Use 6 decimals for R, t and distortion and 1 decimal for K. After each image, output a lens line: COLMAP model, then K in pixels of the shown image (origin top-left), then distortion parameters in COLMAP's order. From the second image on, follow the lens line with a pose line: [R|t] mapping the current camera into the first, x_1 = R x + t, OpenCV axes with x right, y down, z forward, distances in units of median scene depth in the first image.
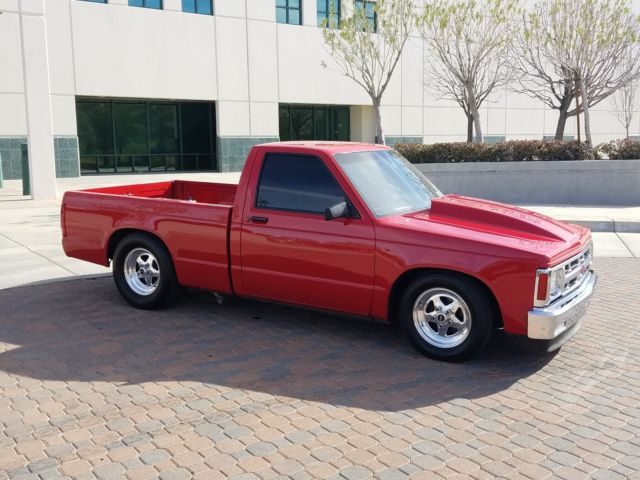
lens RADIAL K [[625.1, 0, 319.3], [0, 625.1, 212.5], [0, 0, 1]] dist [0.105176, -0.196326]
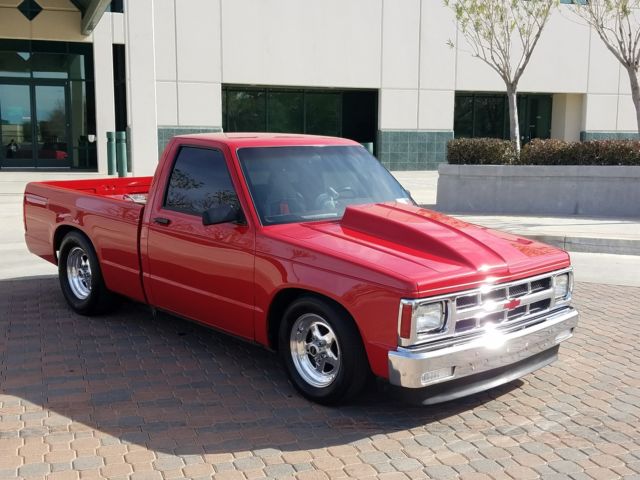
lens RADIAL K [[715.3, 0, 320.0], [0, 715.3, 240.0], [0, 0, 1]] dist [0.125338, -0.290908]
pose [[0.969766, 0.052993, -0.238212, 0.345193], [-0.045530, 0.998288, 0.036729, -0.009396], [0.239750, -0.024773, 0.970519, 0.079777]]
